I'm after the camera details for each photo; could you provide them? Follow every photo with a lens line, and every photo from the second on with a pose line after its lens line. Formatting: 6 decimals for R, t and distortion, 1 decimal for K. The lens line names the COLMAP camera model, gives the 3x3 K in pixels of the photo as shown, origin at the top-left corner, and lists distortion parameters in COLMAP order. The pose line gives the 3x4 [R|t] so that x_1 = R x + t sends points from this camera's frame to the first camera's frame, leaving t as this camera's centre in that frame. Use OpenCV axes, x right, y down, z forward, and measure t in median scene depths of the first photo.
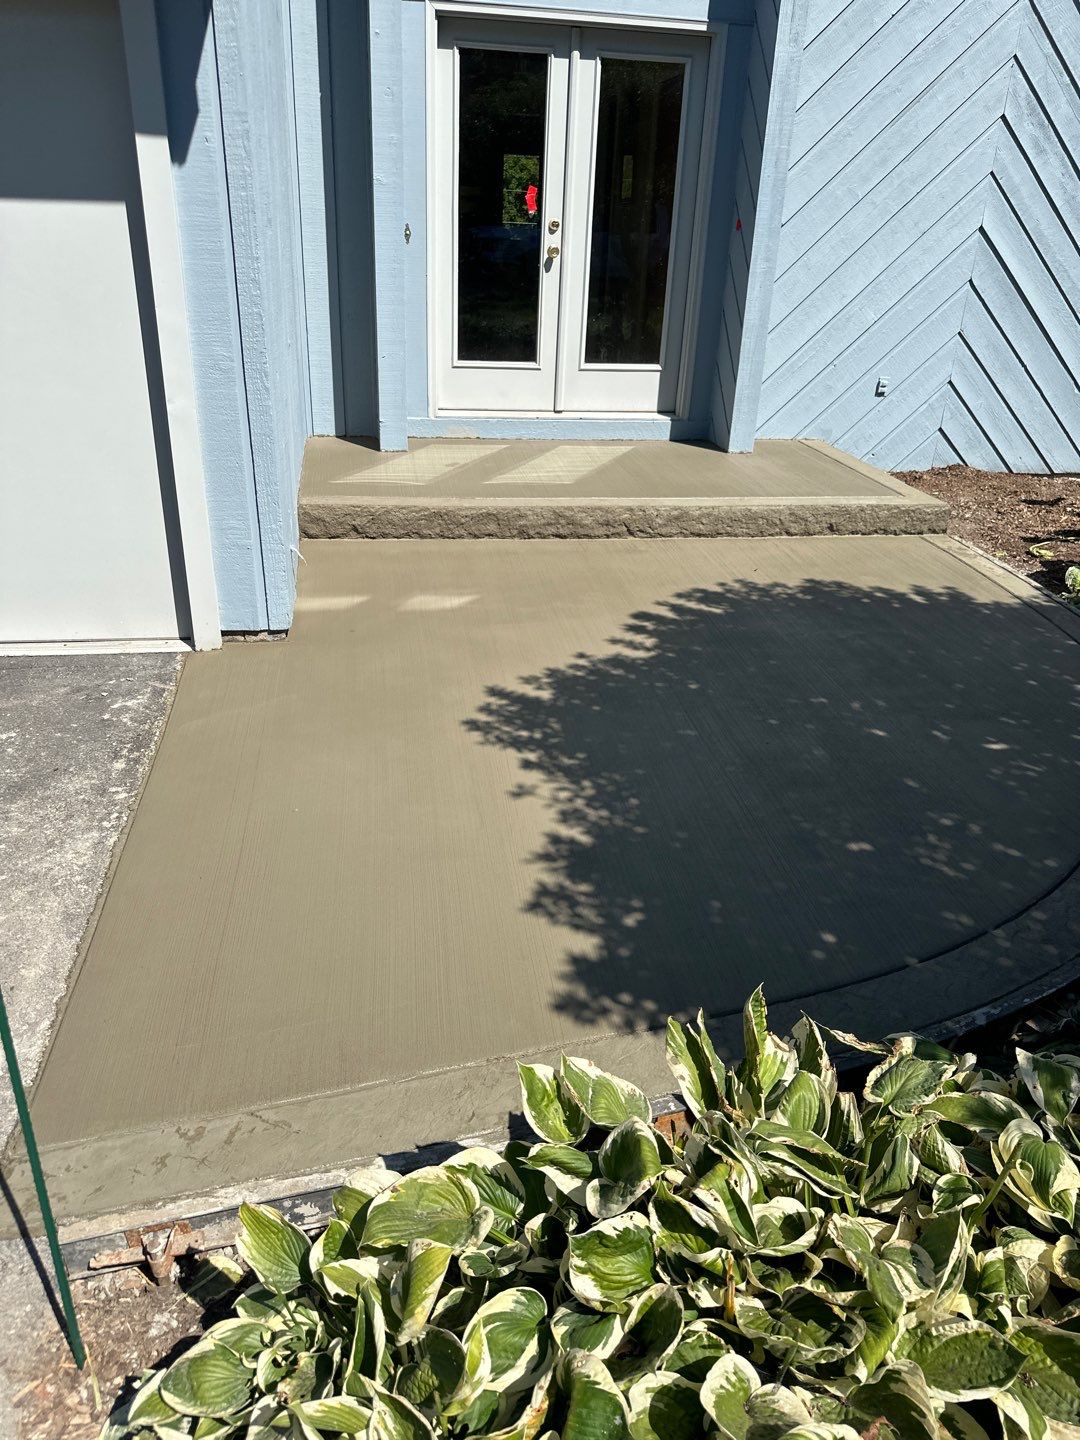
lens RADIAL K [[1017.9, 0, 540.0], [0, 1017.9, 720.0], [0, 0, 1]] dist [-0.006597, -0.007705]
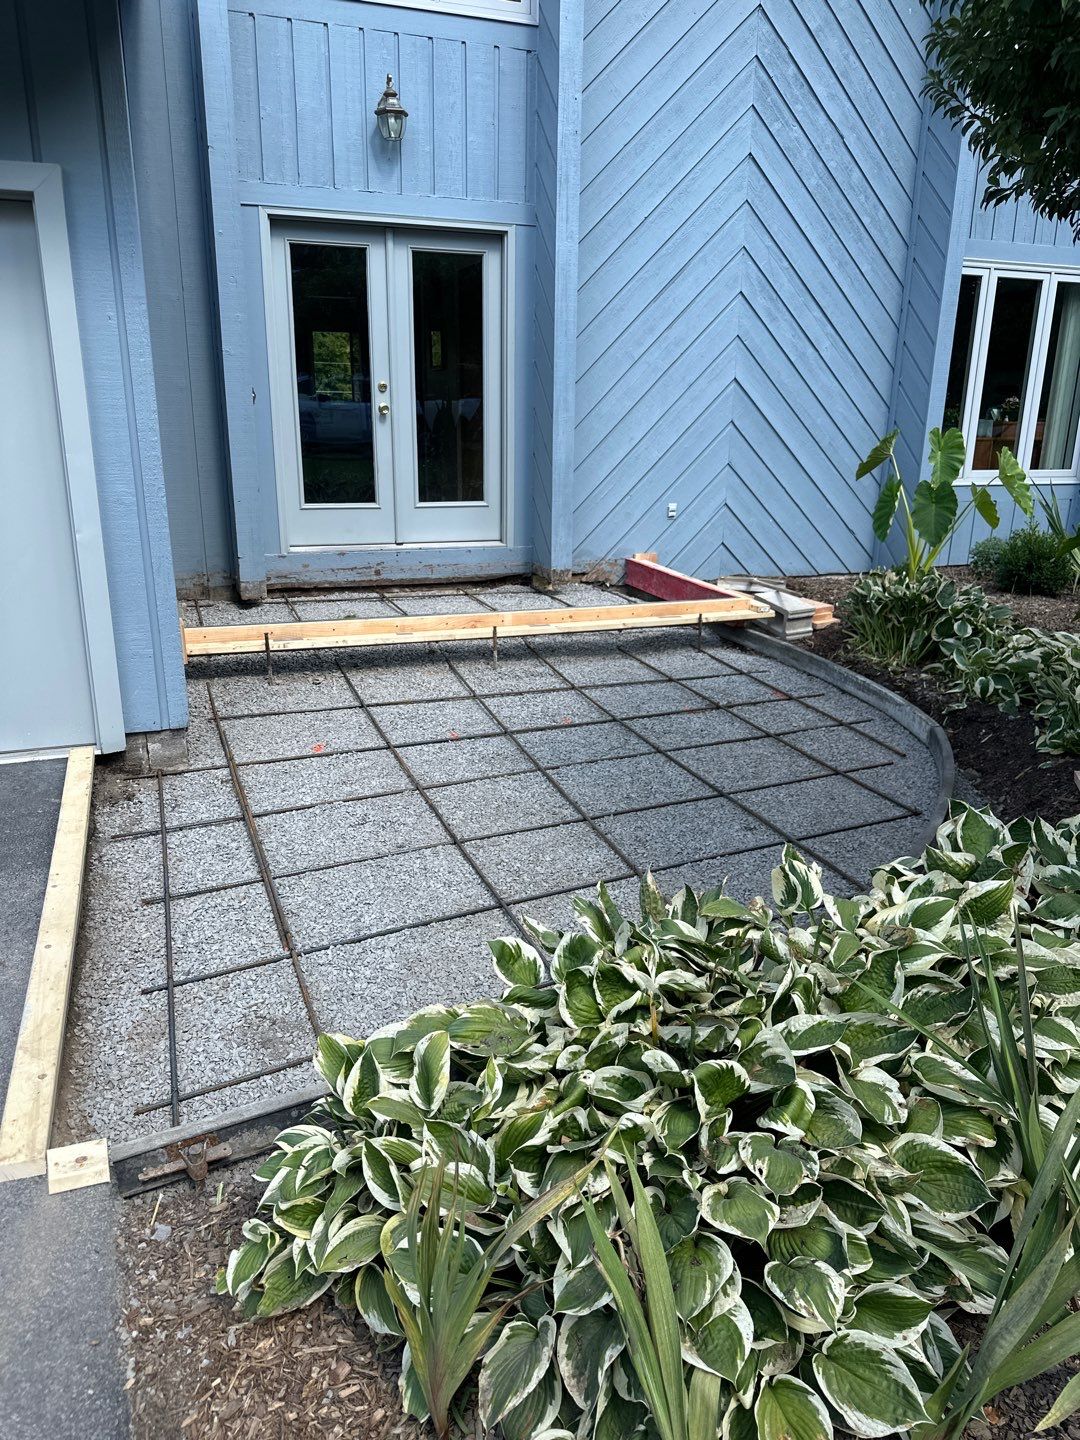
lens RADIAL K [[1009.0, 0, 540.0], [0, 1009.0, 720.0], [0, 0, 1]] dist [0.076584, -0.113797]
pose [[0.981908, -0.079221, 0.171989, -0.039112], [0.102951, 0.985653, -0.133754, 0.058982], [-0.158925, 0.149041, 0.975976, -0.099681]]
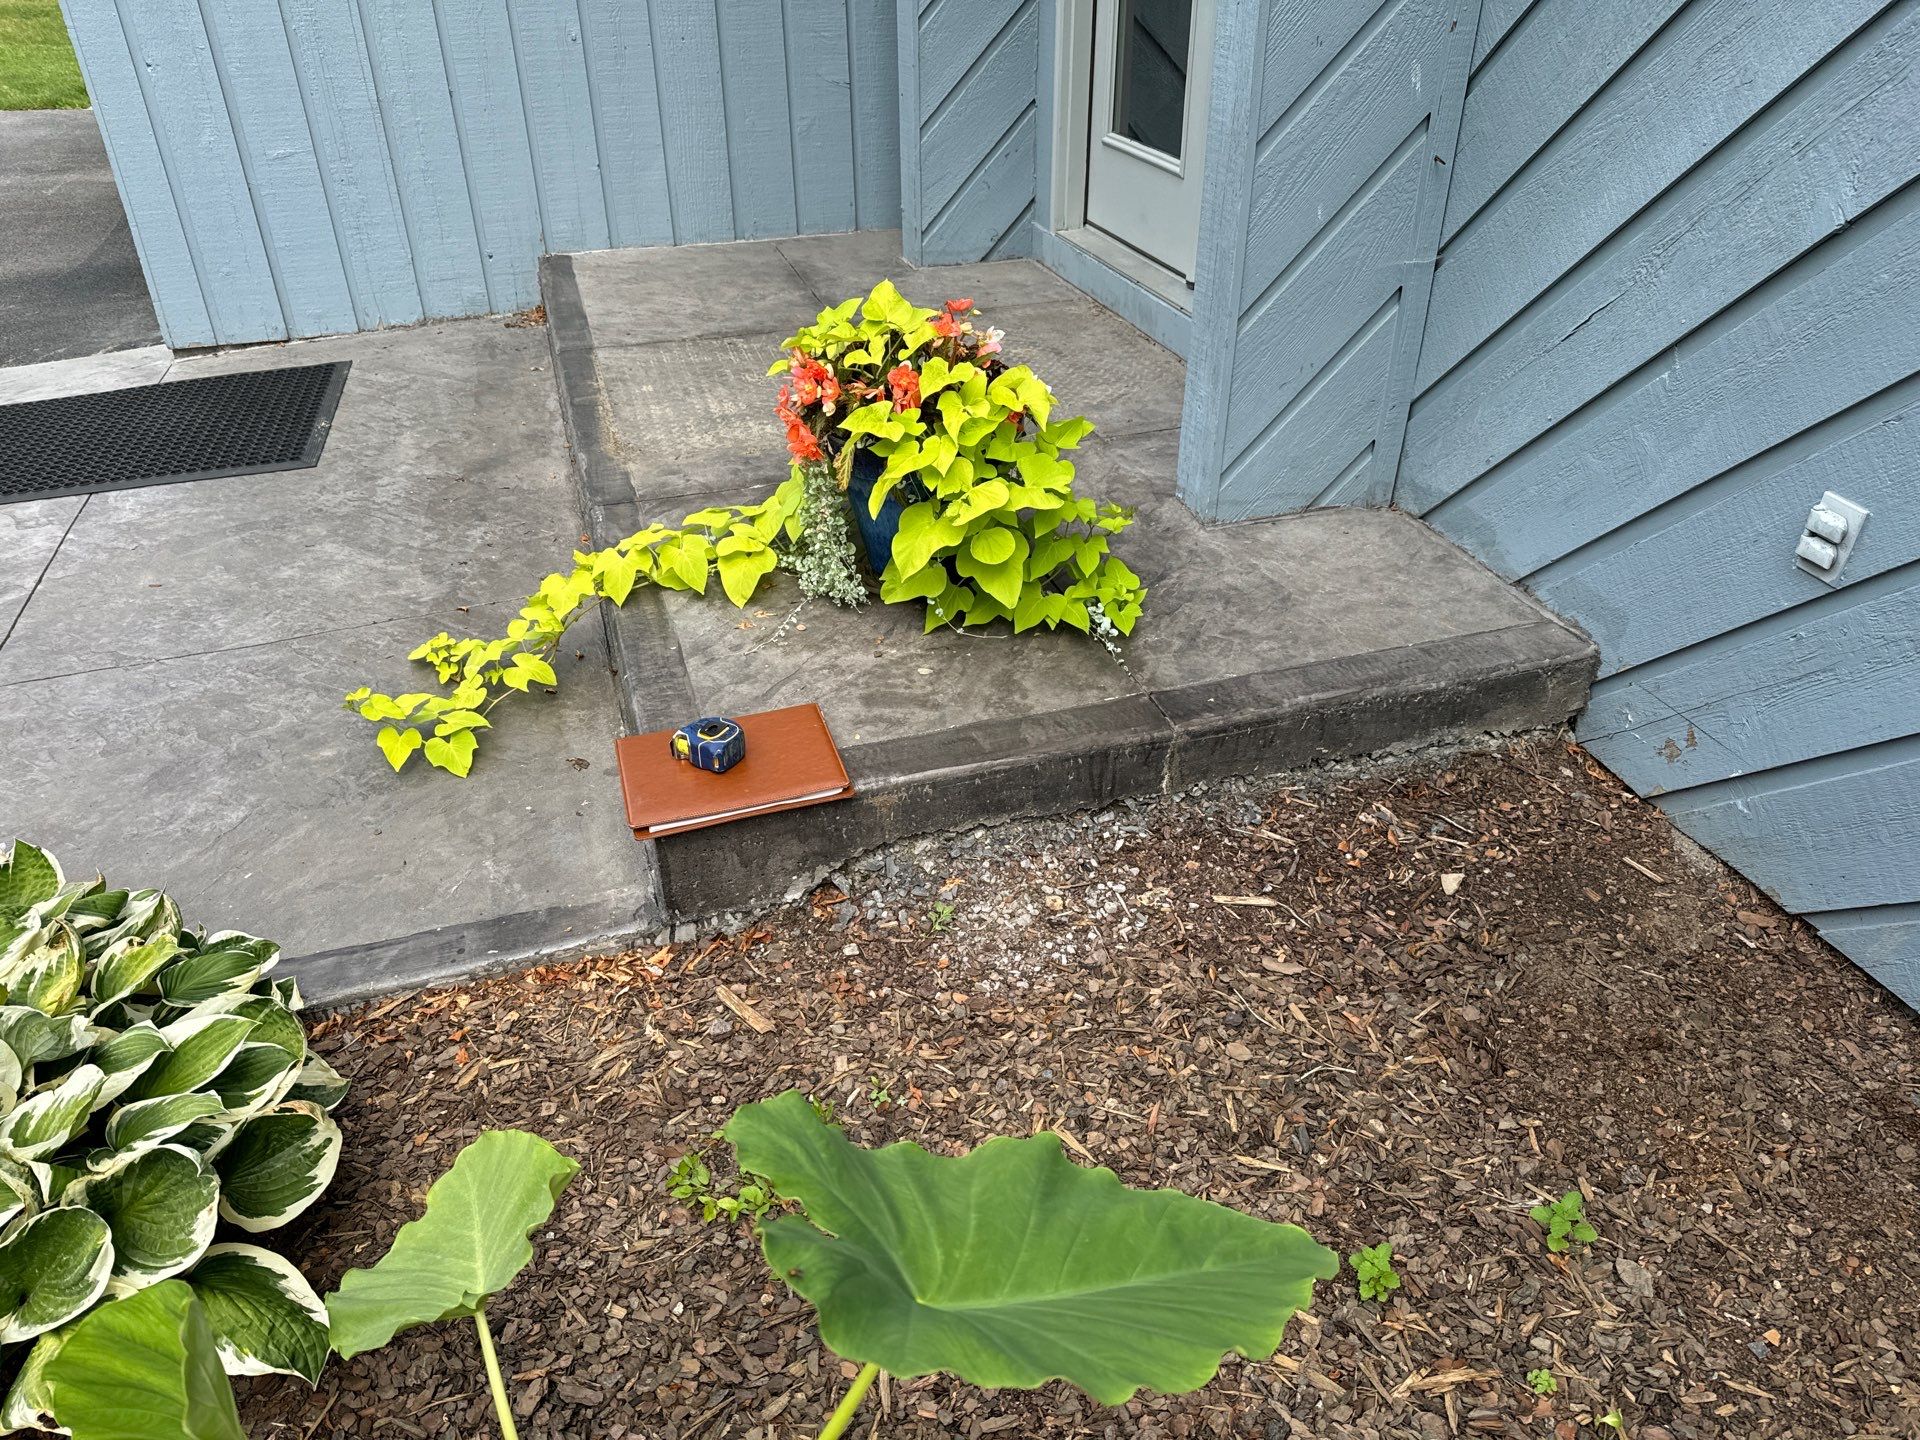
lens RADIAL K [[1359.5, 0, 955.9], [0, 1359.5, 719.7], [0, 0, 1]] dist [0.009204, -0.005227]
pose [[0.138209, 0.498496, -0.855804, 0.628097], [-0.416471, 0.813238, 0.406443, -0.368322], [0.898582, 0.300244, 0.320006, 0.828320]]
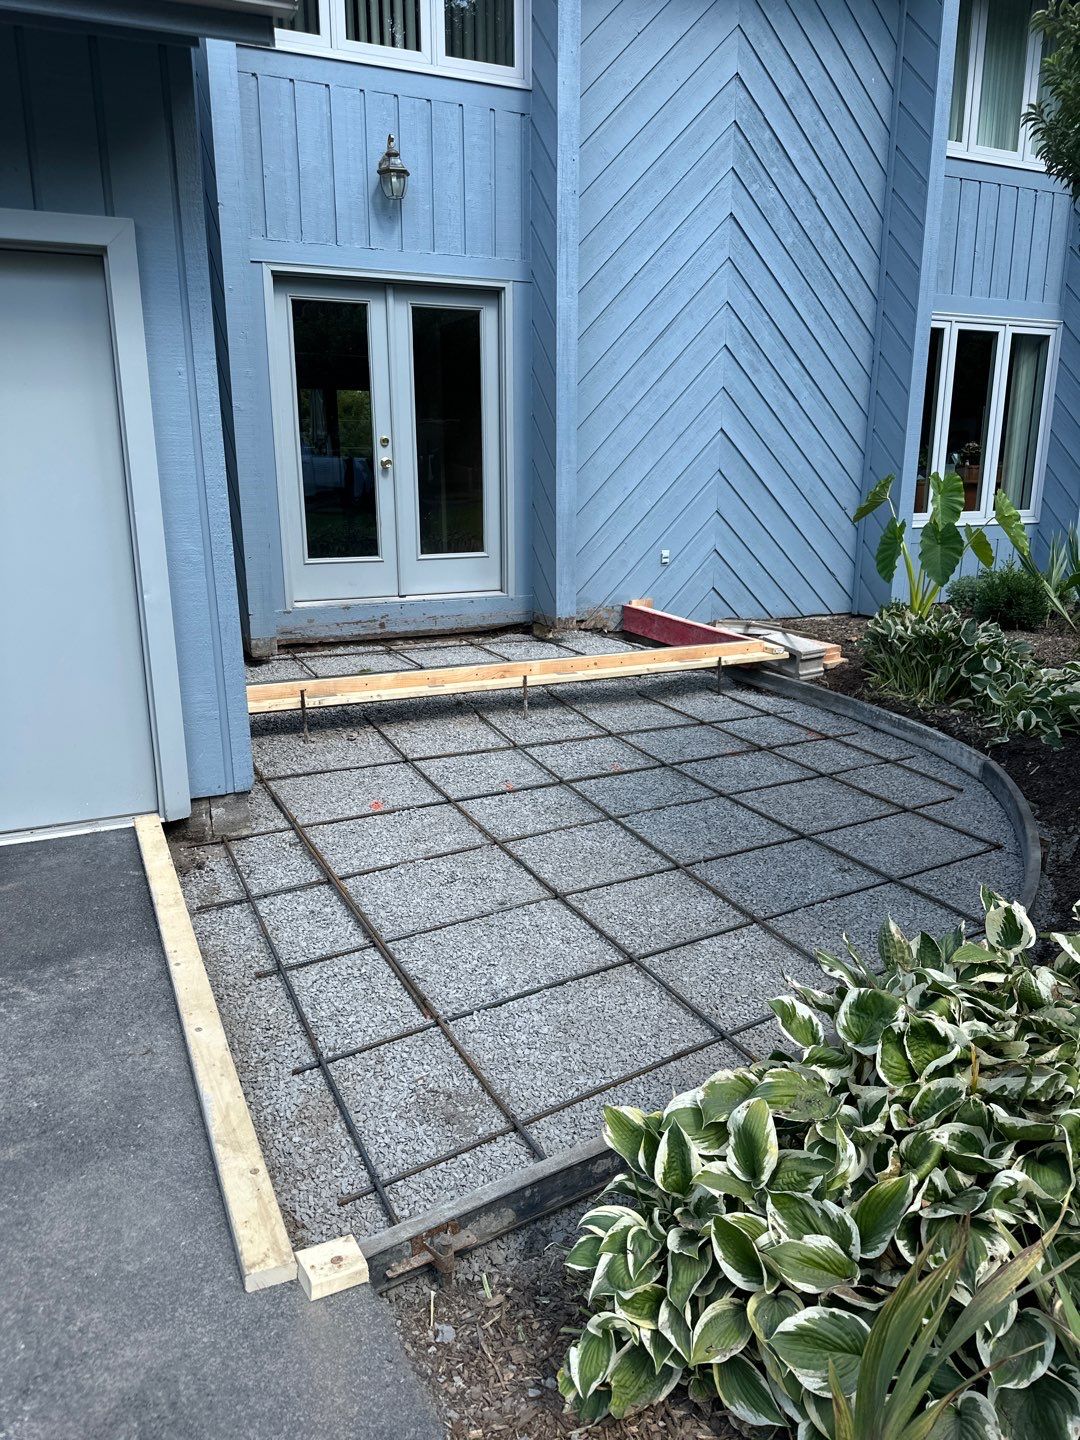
lens RADIAL K [[1006.0, 0, 535.1], [0, 1006.0, 717.6], [0, 0, 1]] dist [0.113441, -0.186205]
pose [[0.962172, -0.103982, 0.251819, -0.143066], [0.150077, 0.973711, -0.171358, 0.042151], [-0.227381, 0.202668, 0.952483, -0.072701]]
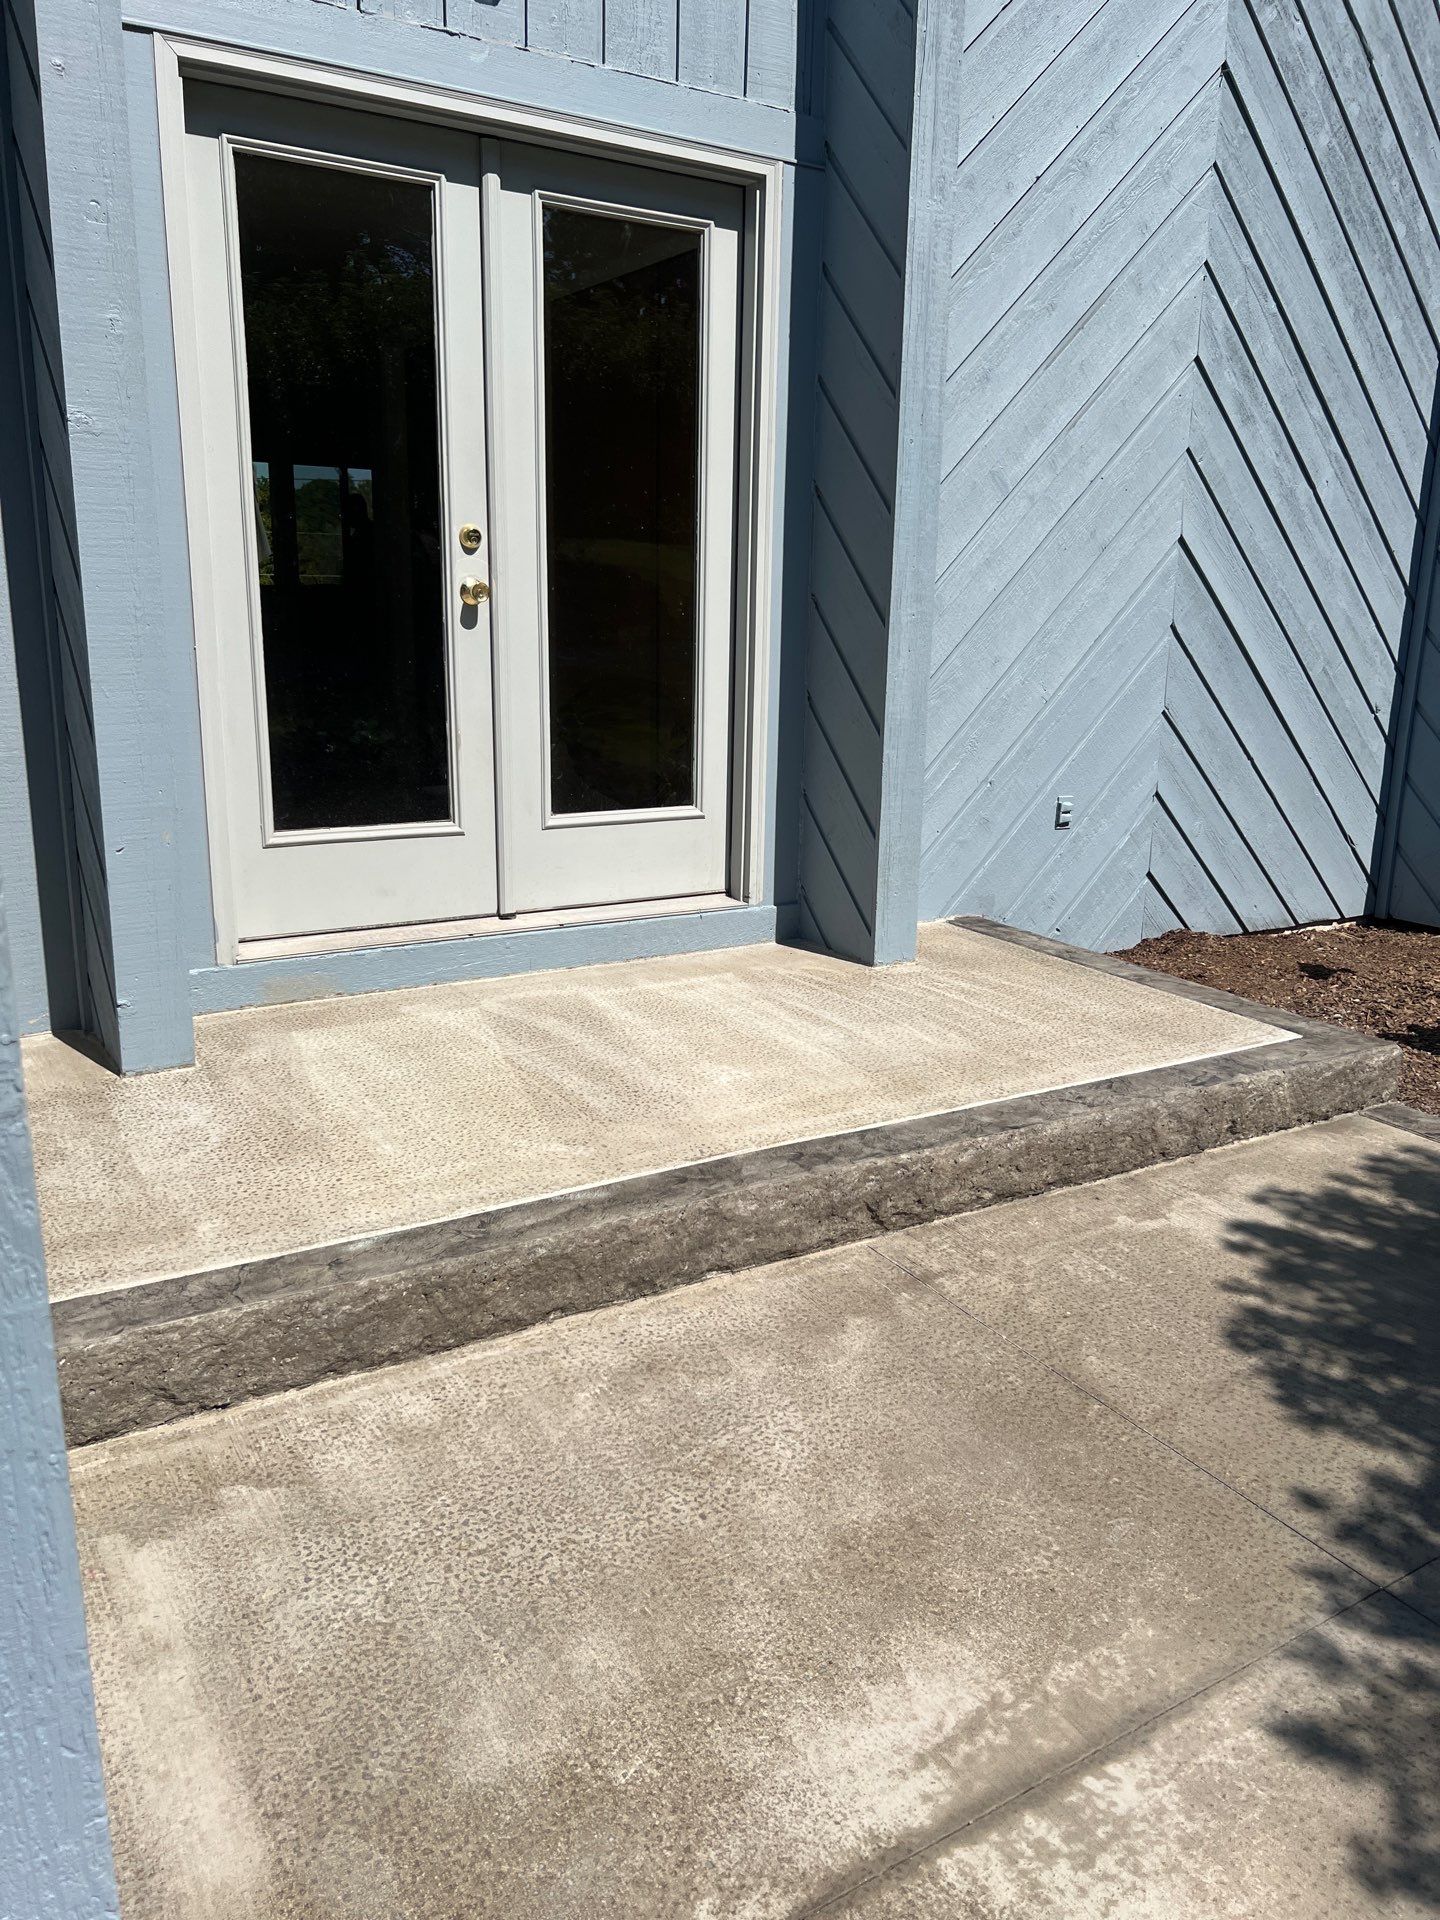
lens RADIAL K [[1414.5, 0, 720.9], [0, 1414.5, 968.2], [0, 0, 1]] dist [0.007567, -0.006193]
pose [[0.923132, -0.114454, 0.367053, -0.137713], [0.179623, 0.972460, -0.148519, -0.179152], [-0.339945, 0.203034, 0.918267, 0.406862]]
